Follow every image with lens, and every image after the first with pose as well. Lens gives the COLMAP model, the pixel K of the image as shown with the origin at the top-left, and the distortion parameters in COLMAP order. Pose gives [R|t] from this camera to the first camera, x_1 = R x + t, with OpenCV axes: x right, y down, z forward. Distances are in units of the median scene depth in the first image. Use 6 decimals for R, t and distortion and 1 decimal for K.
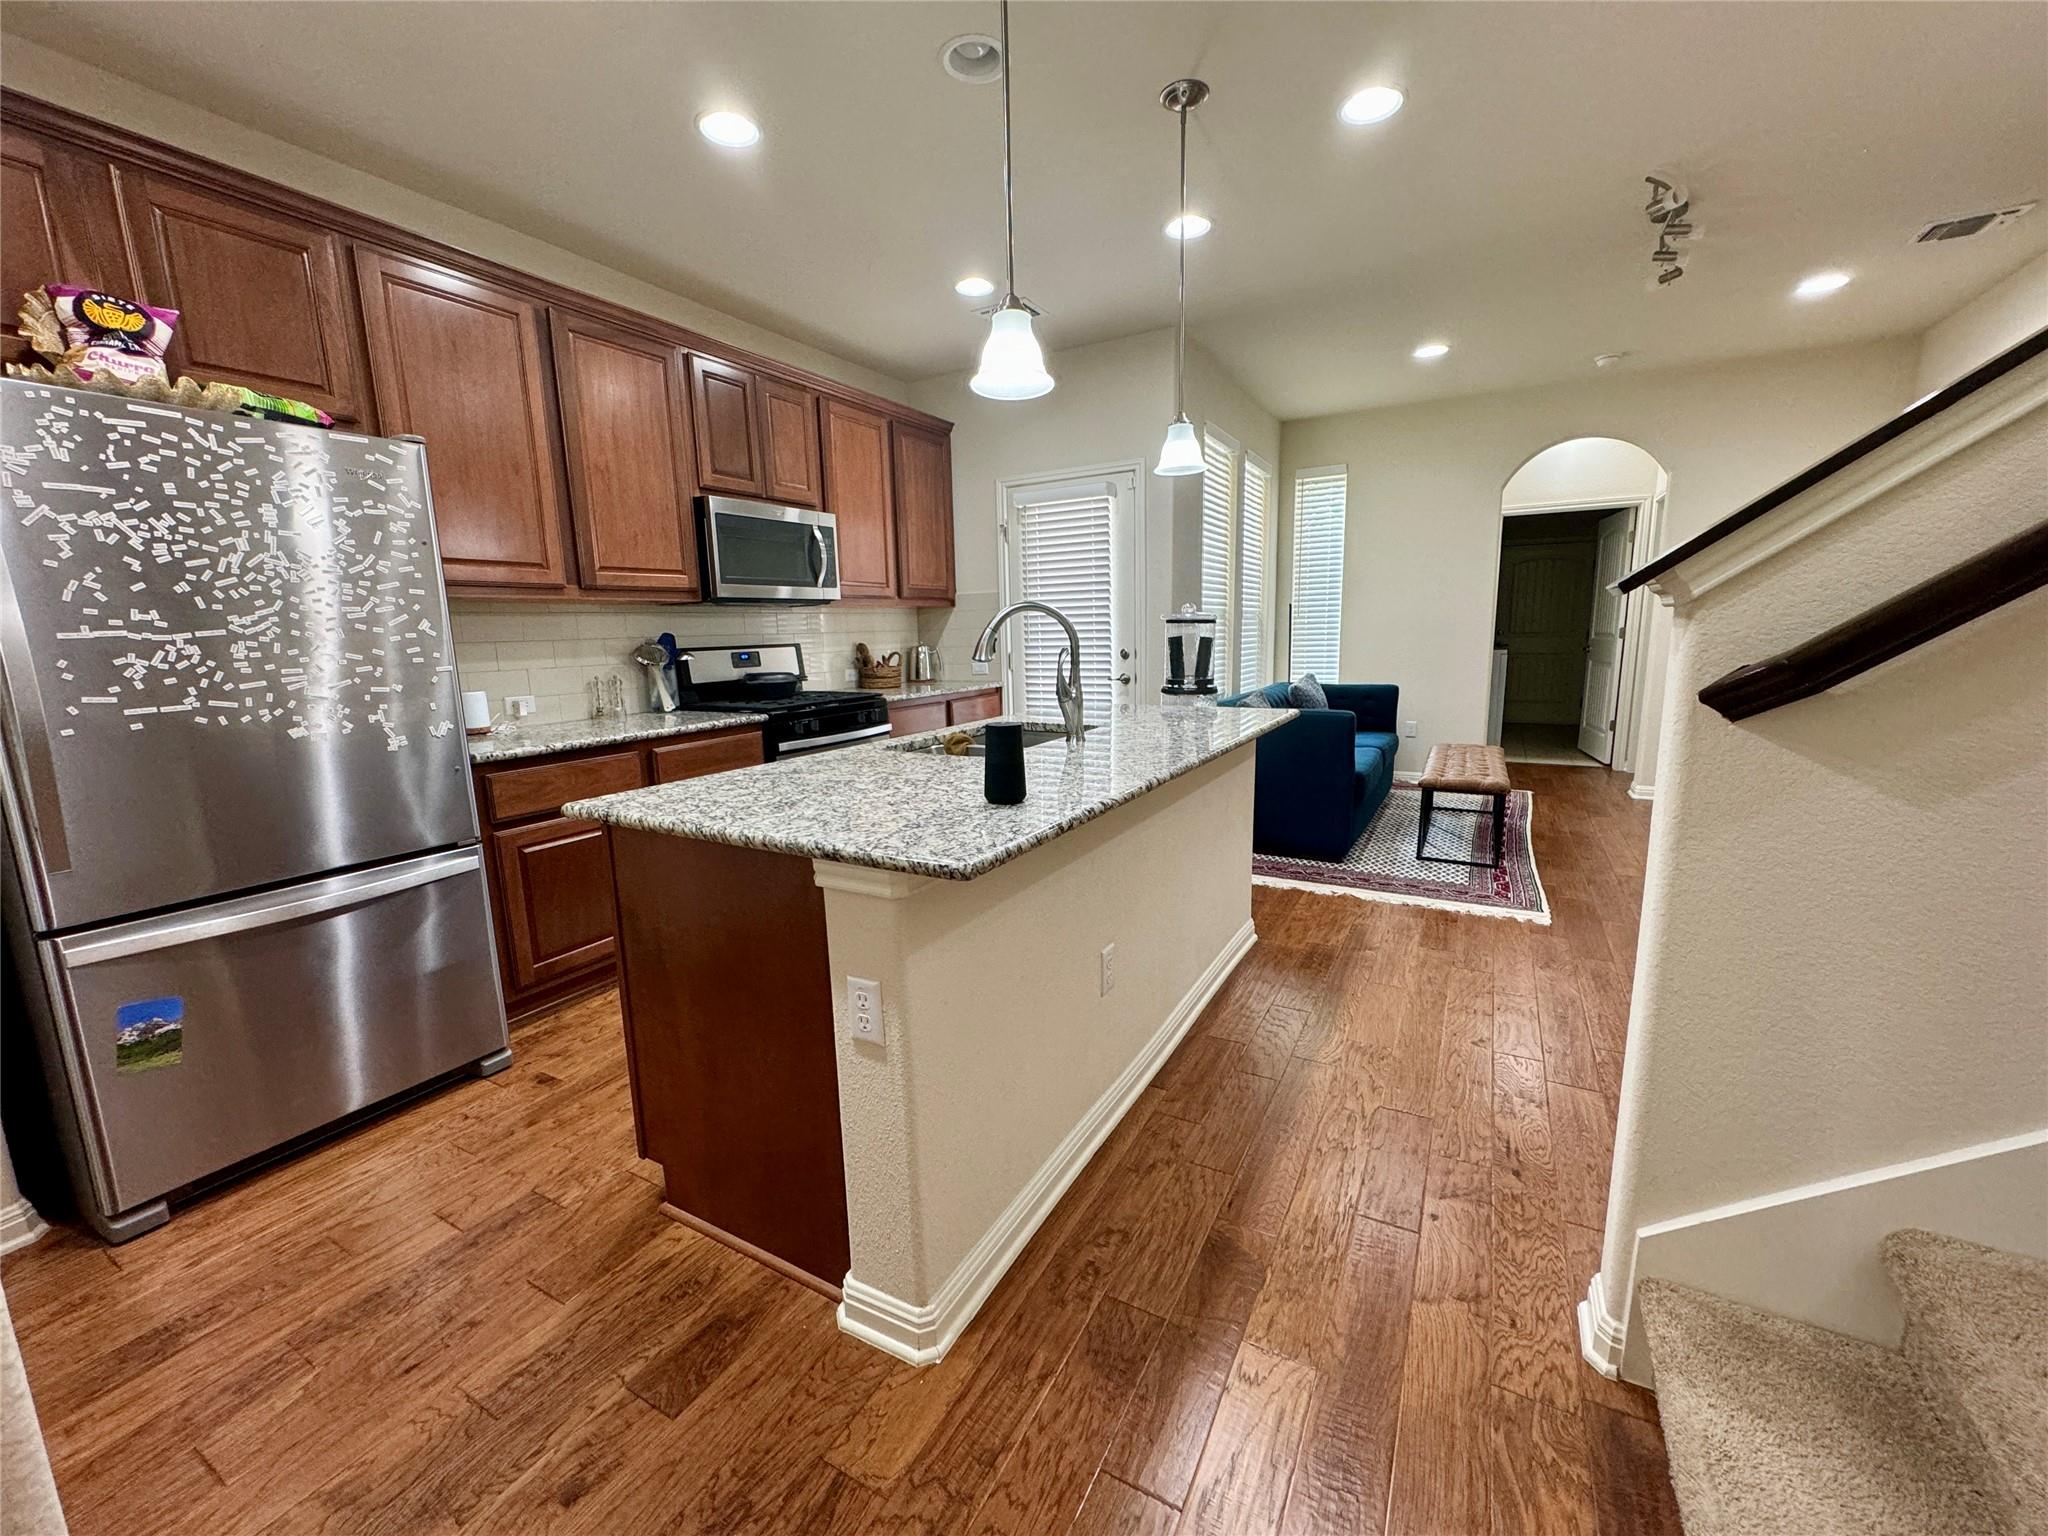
lens RADIAL K [[821.0, 0, 1024.7], [0, 821.0, 772.2], [0, 0, 1]] dist [-0.002482, 0.000957]
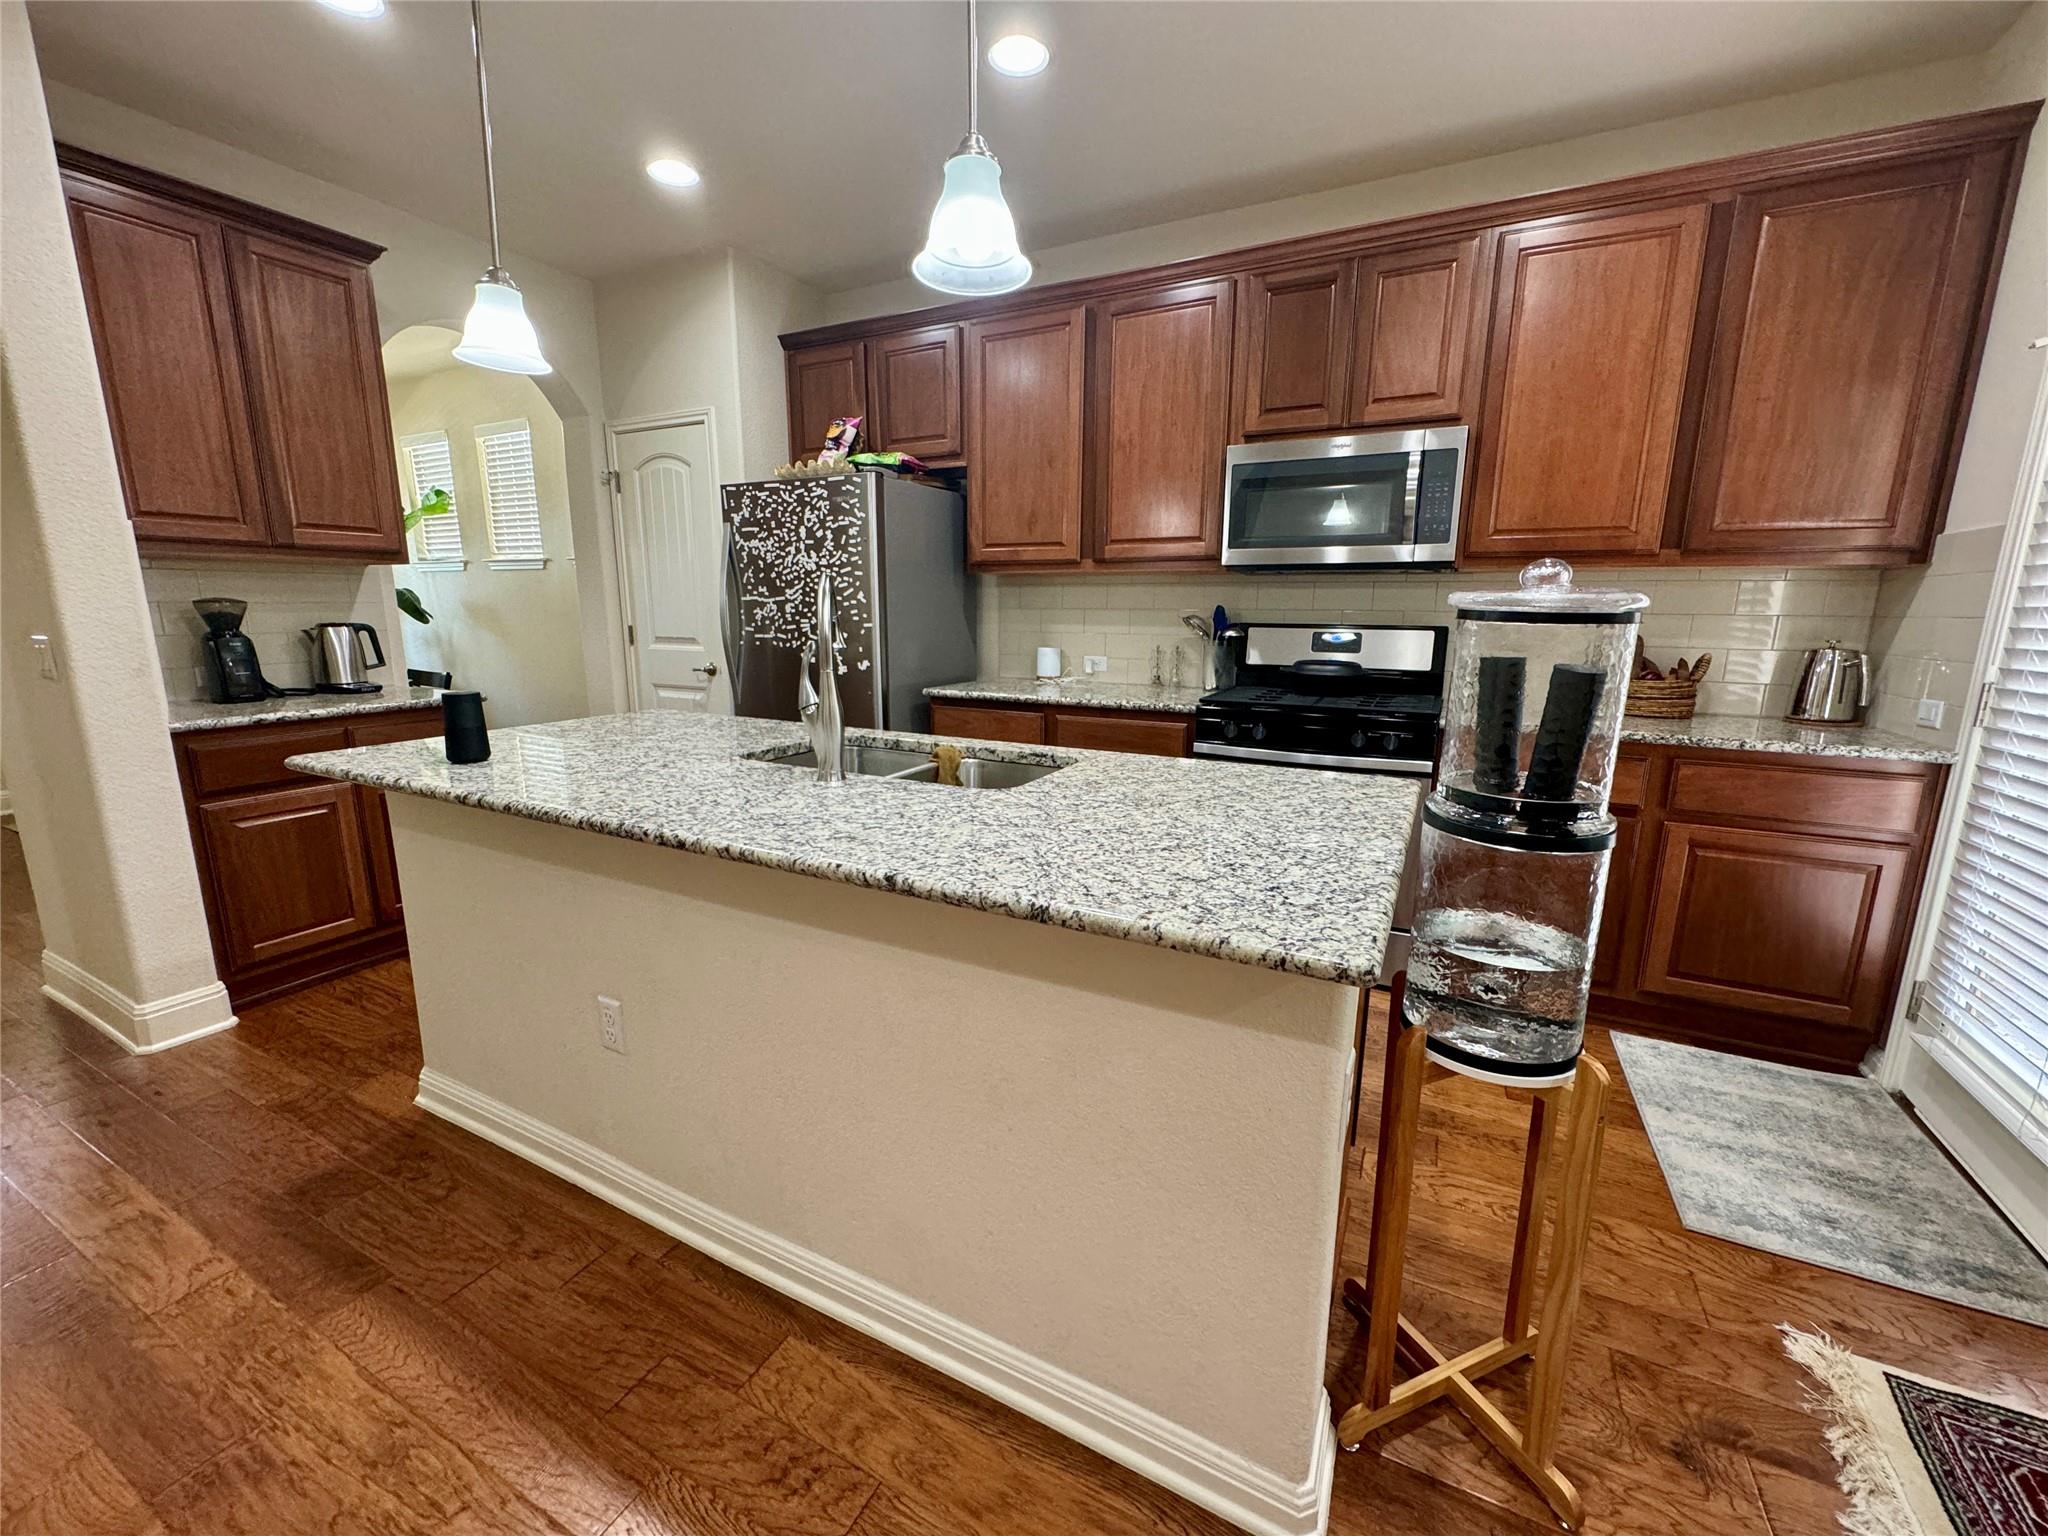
lens RADIAL K [[821.0, 0, 1021.9], [0, 821.0, 771.7], [0, 0, 1]] dist [-0.002482, 0.000957]
pose [[0.032012, 0.226199, -0.973555, 0.558502], [-0.179935, 0.959444, 0.217004, -0.169529], [0.983157, 0.168230, 0.071415, 0.842960]]
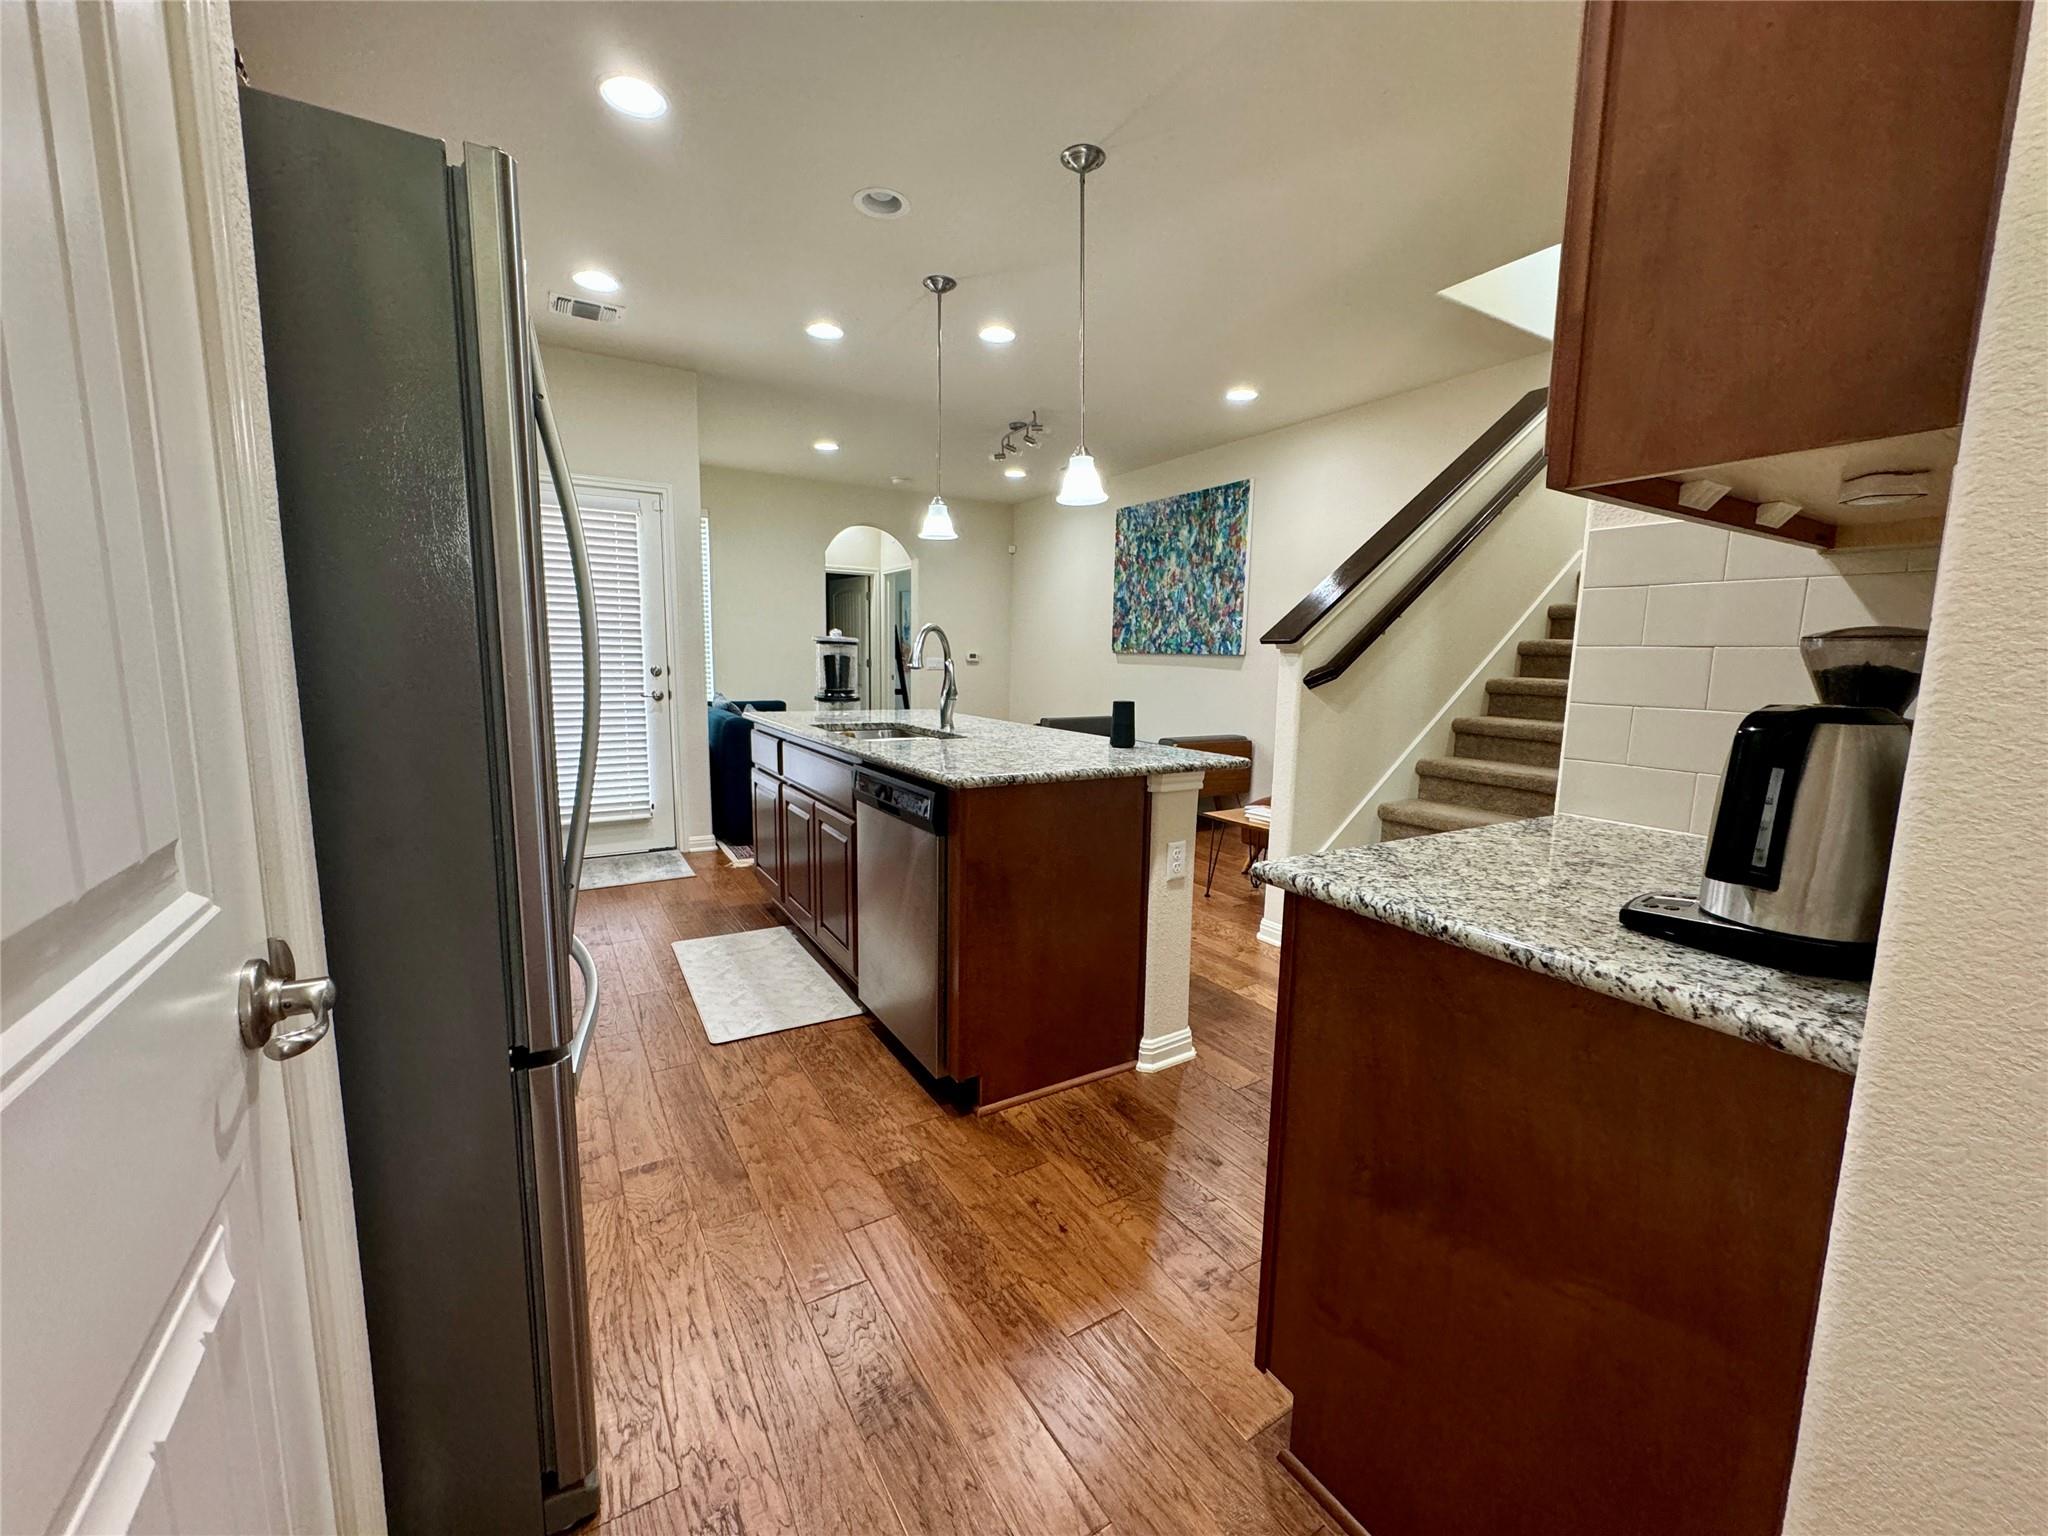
lens RADIAL K [[821.0, 0, 1037.1], [0, 821.0, 762.3], [0, 0, 1]] dist [-0.002482, 0.000957]
pose [[0.476016, -0.083651, 0.875449, -0.796271], [0.127392, 0.991525, 0.025474, 0.002369], [-0.870161, 0.099400, 0.482639, 0.168407]]
